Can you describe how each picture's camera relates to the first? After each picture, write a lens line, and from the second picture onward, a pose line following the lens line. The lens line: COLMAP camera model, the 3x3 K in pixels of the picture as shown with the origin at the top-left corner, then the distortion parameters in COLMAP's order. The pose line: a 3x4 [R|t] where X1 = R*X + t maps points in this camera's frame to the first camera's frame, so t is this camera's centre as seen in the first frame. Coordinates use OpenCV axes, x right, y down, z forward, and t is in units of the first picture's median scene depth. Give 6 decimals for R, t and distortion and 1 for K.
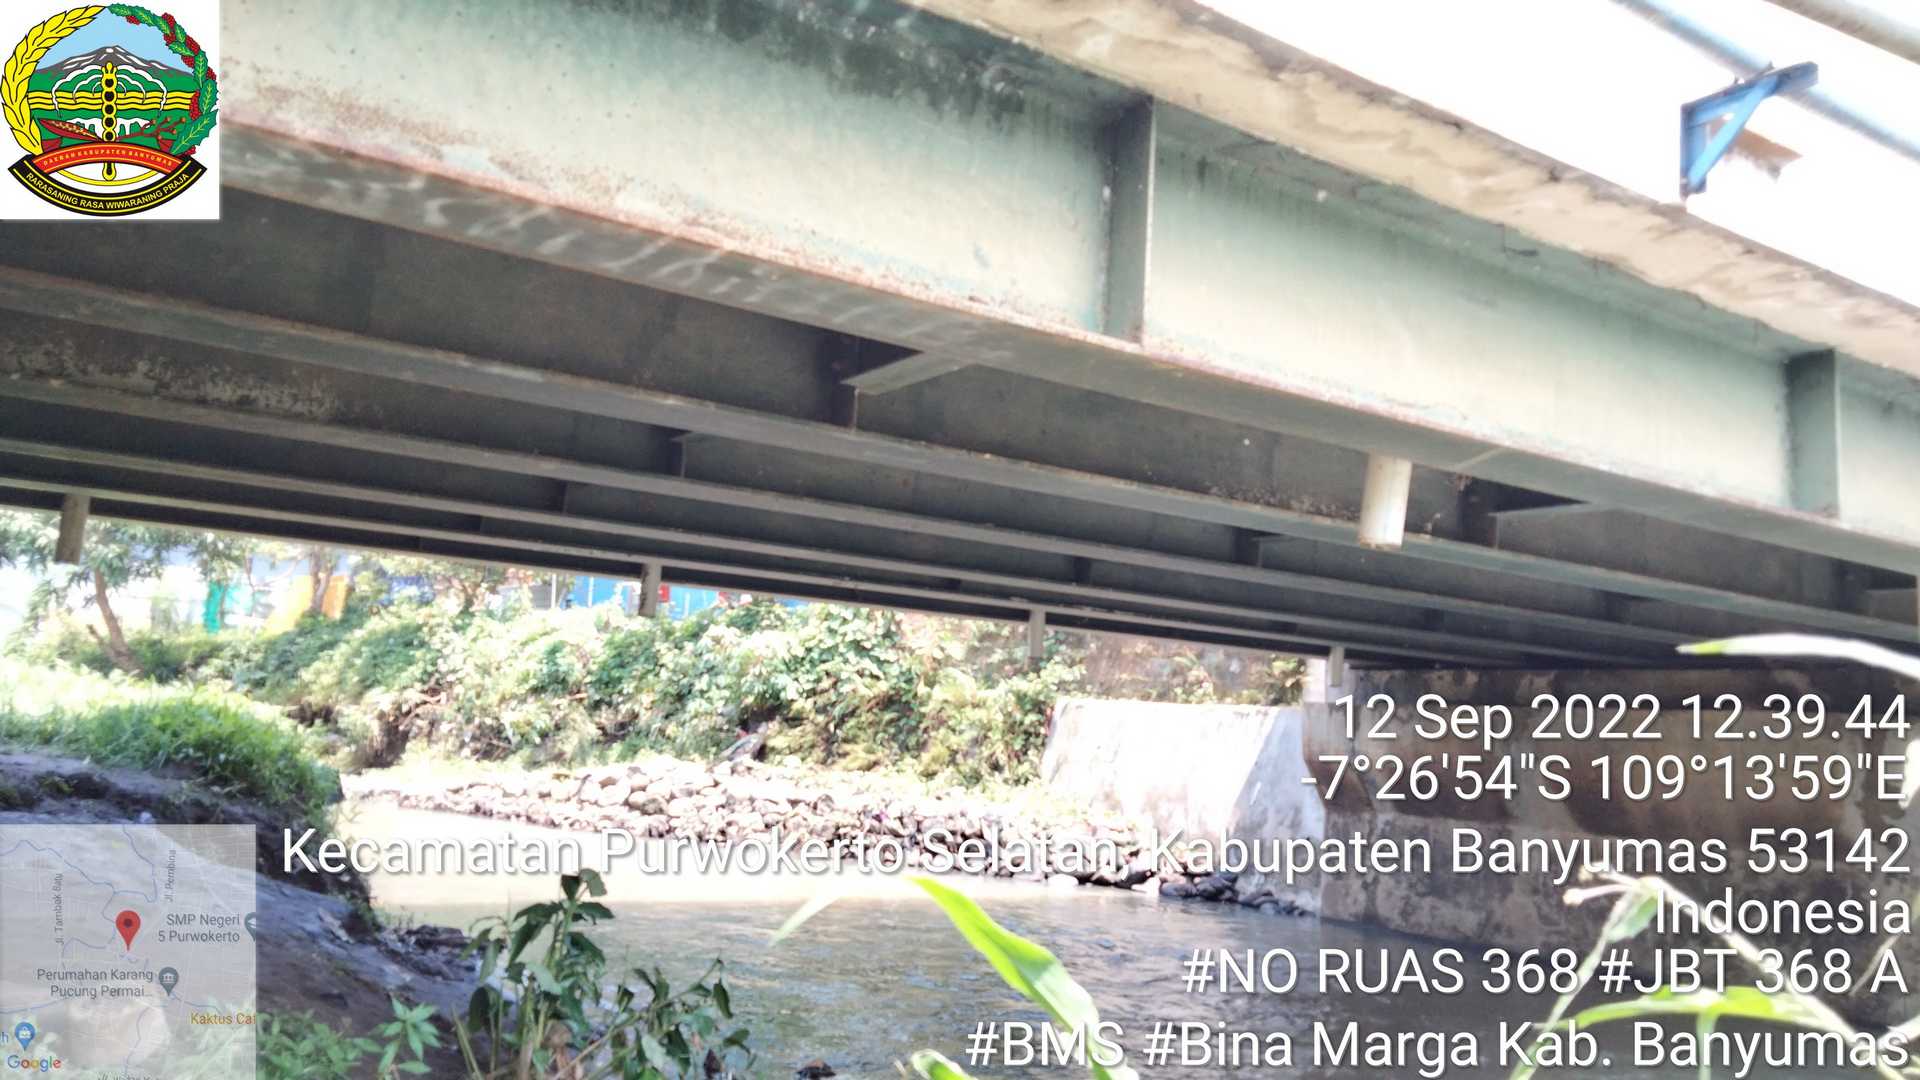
lens RADIAL K [[1398.7, 0, 960.0], [0, 1398.7, 540.0], [0, 0, 1]] dist [0.080919, -0.070300]
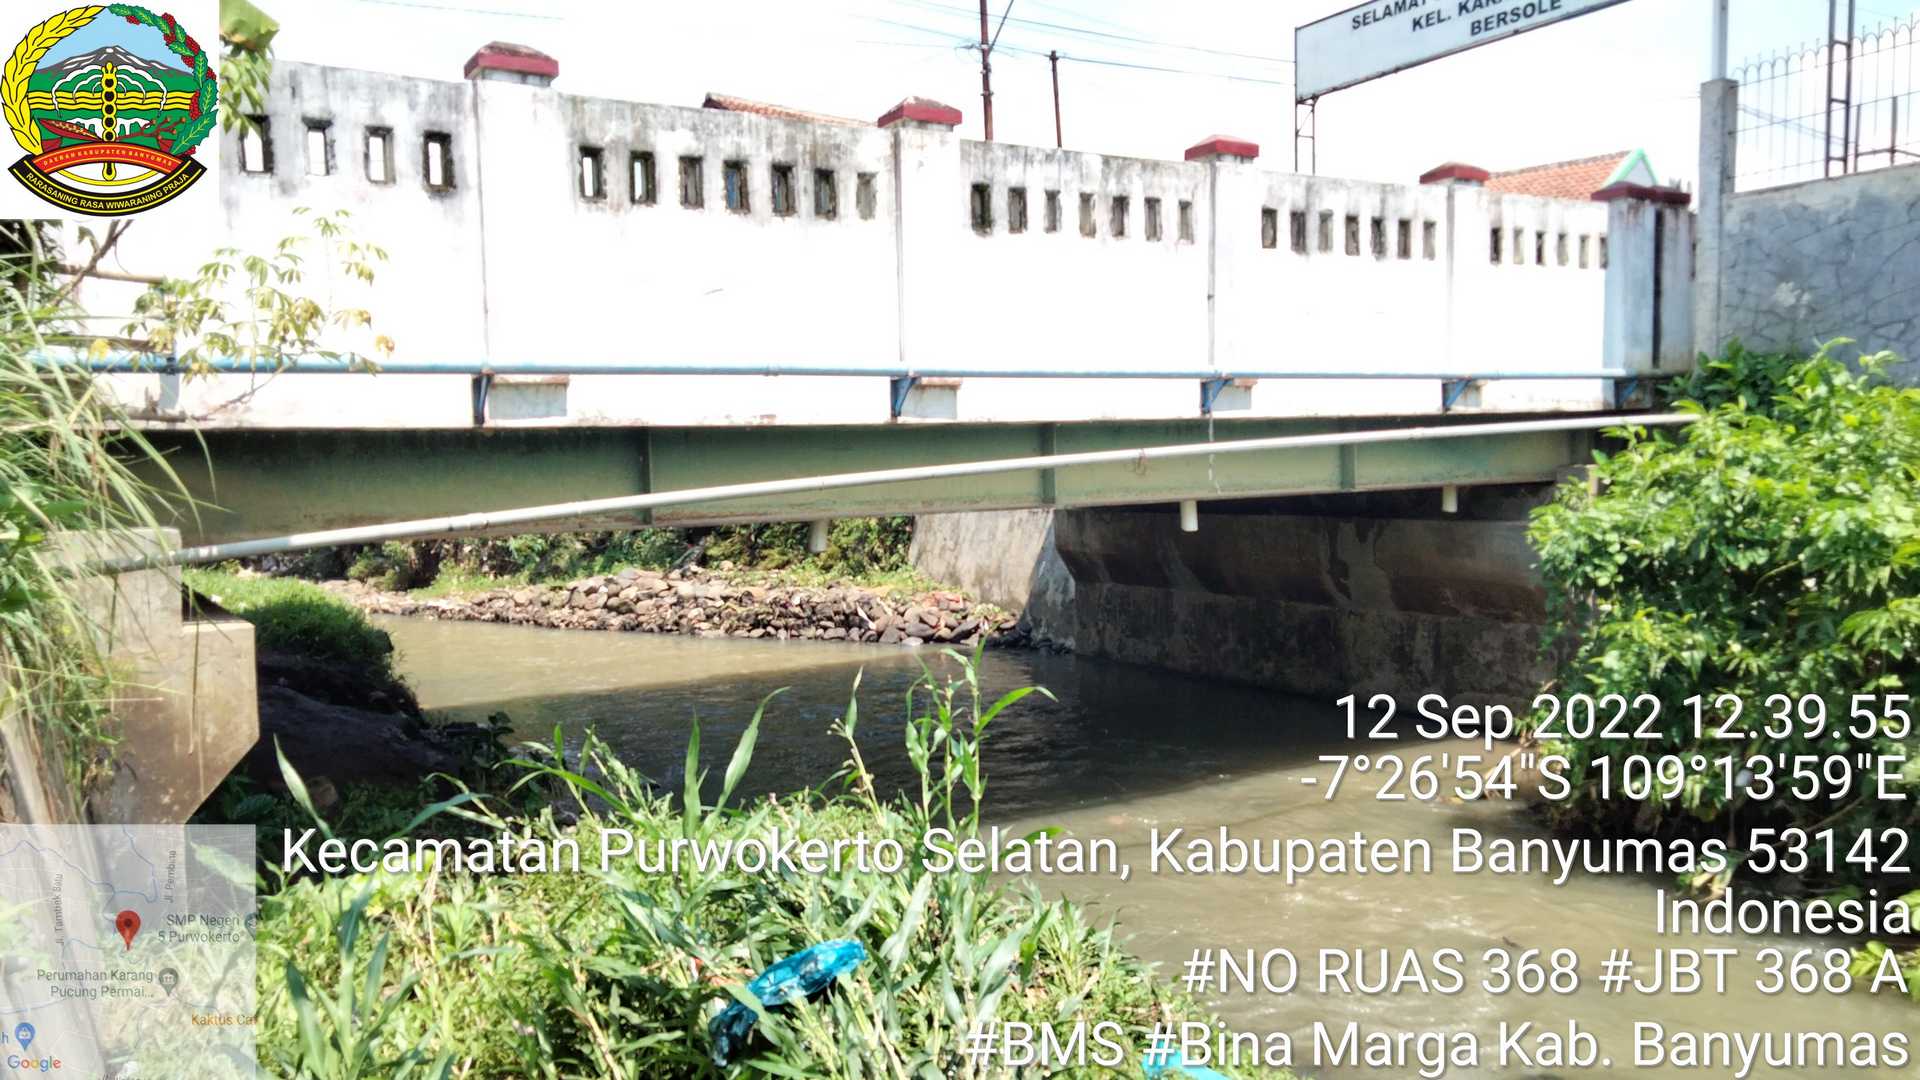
lens RADIAL K [[1398.7, 0, 960.0], [0, 1398.7, 540.0], [0, 0, 1]] dist [0.080919, -0.070300]
pose [[0.995974, -0.085790, -0.025994, 0.140463], [0.089185, 0.977559, 0.190851, -0.100984], [0.009038, -0.192401, 0.981275, -0.298308]]
